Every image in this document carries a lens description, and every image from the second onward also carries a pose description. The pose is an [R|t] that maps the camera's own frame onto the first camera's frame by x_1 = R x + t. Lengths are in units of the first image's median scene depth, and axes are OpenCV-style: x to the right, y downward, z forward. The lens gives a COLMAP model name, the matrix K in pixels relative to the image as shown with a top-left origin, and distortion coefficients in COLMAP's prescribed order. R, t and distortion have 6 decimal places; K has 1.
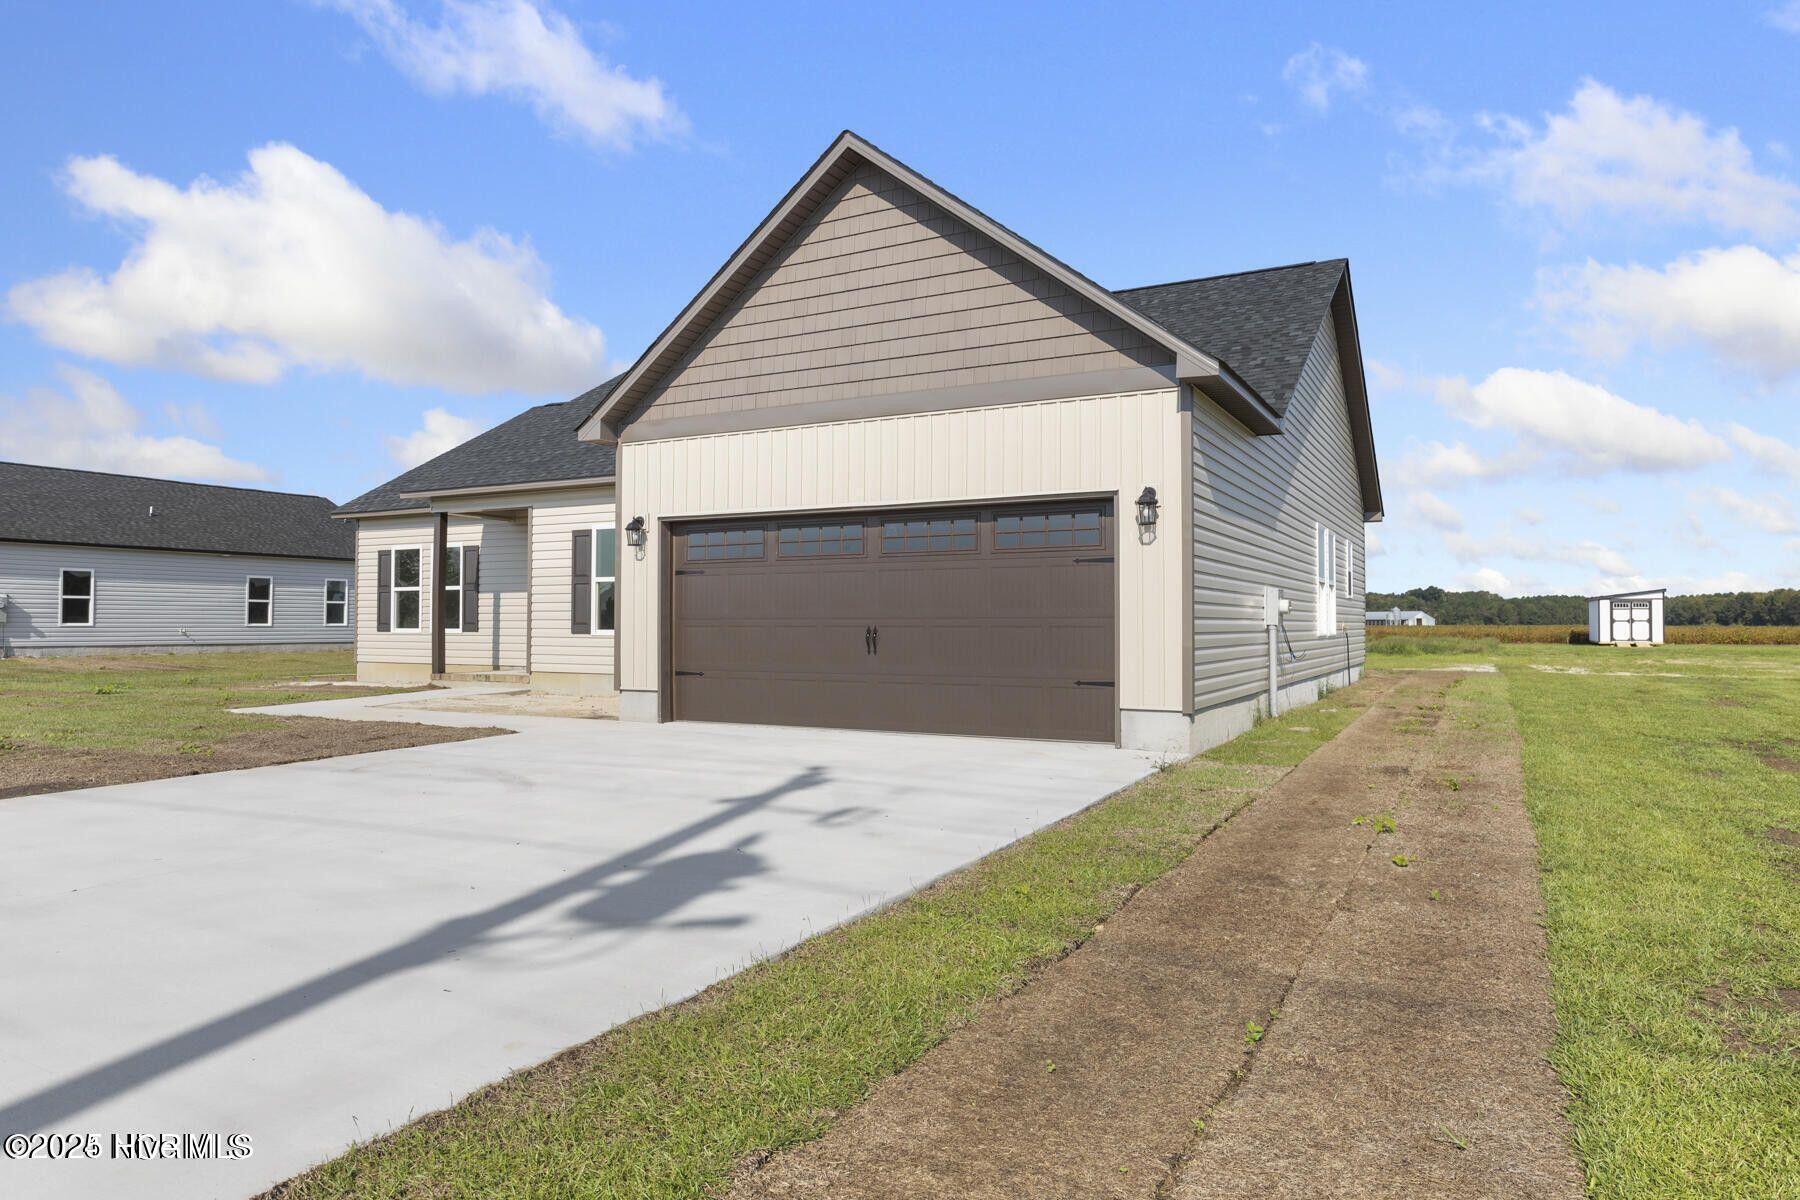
lens RADIAL K [[1134.7, 0, 911.6], [0, 1134.7, 602.2], [0, 0, 1]] dist [0.025509, -0.000983]
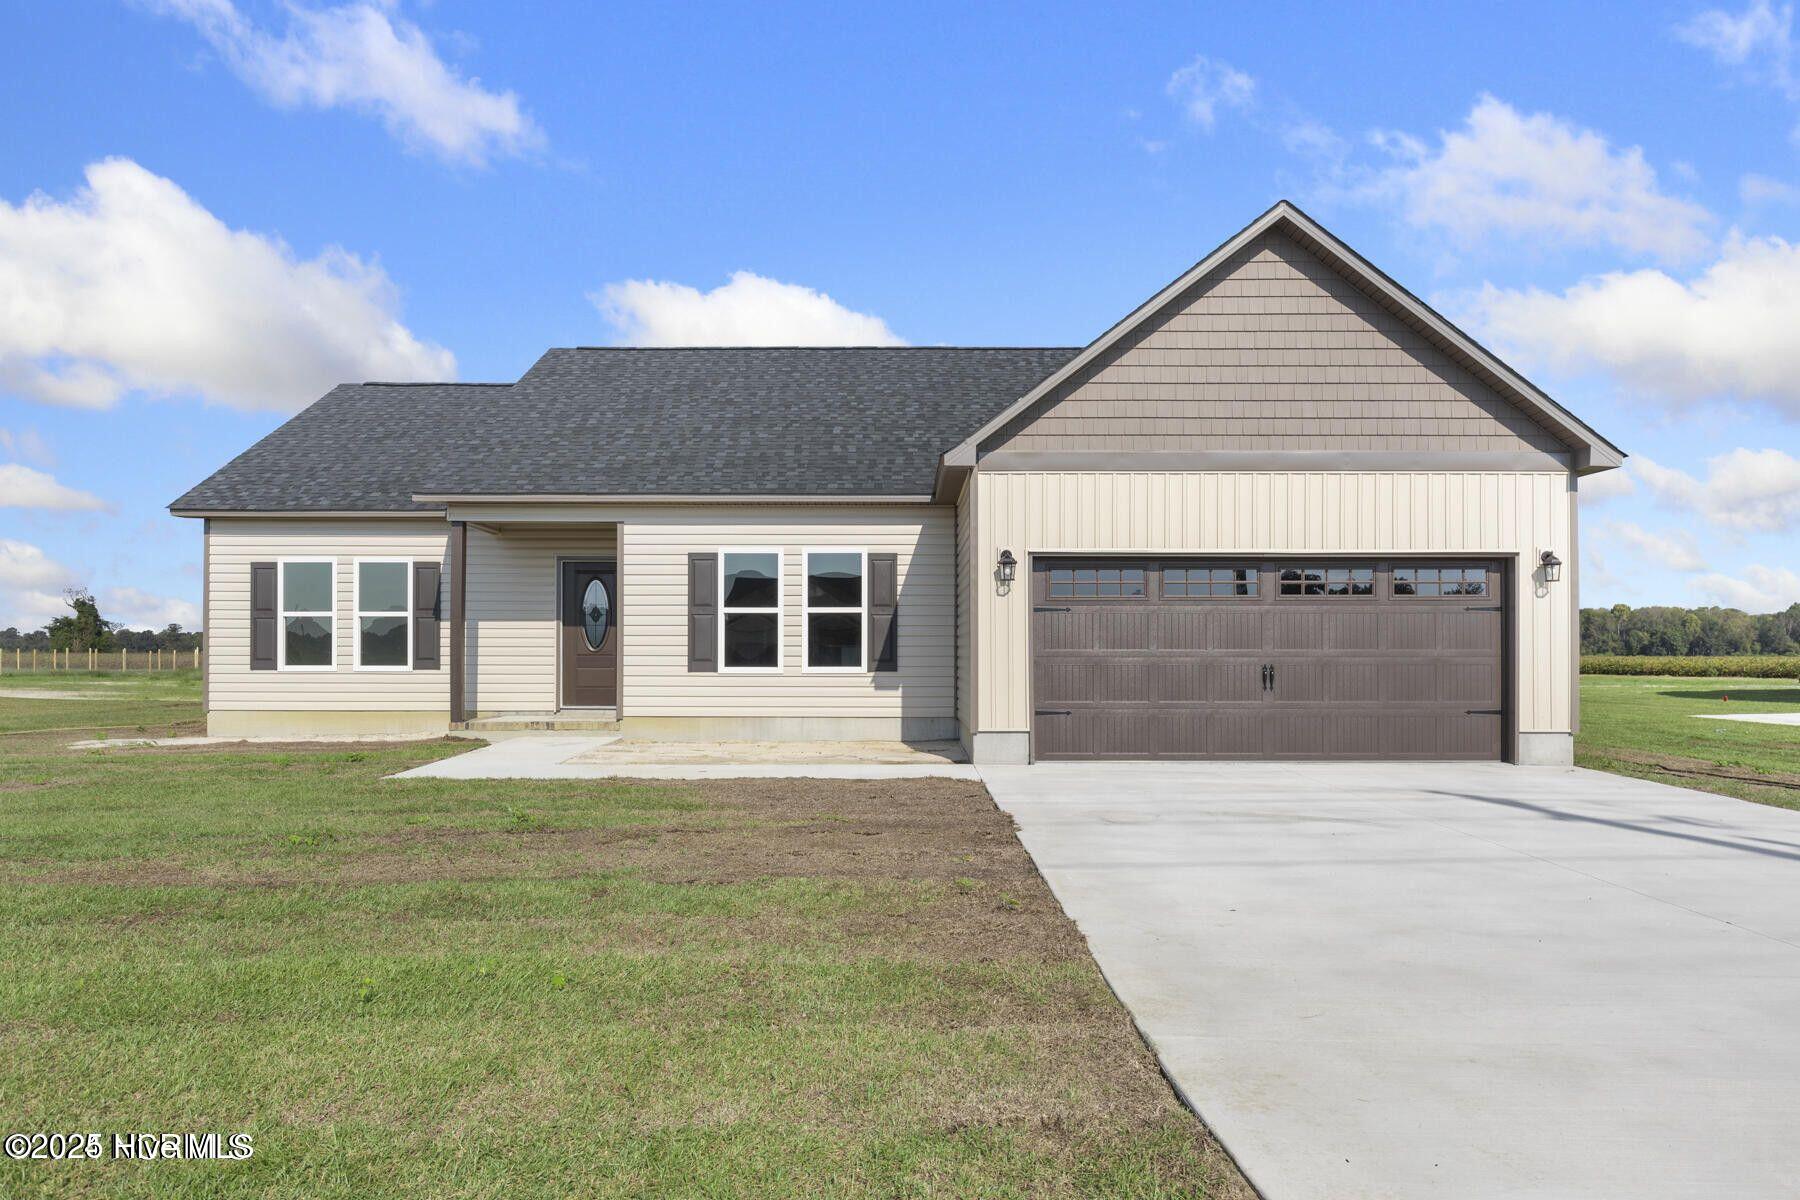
lens RADIAL K [[1134.7, 0, 917.7], [0, 1134.7, 648.2], [0, 0, 1]] dist [0.025509, -0.000983]
pose [[0.867553, 0.005453, 0.497315, -0.629571], [-0.011272, 0.999899, 0.008700, 0.000245], [-0.497217, -0.013153, 0.867527, 0.169108]]
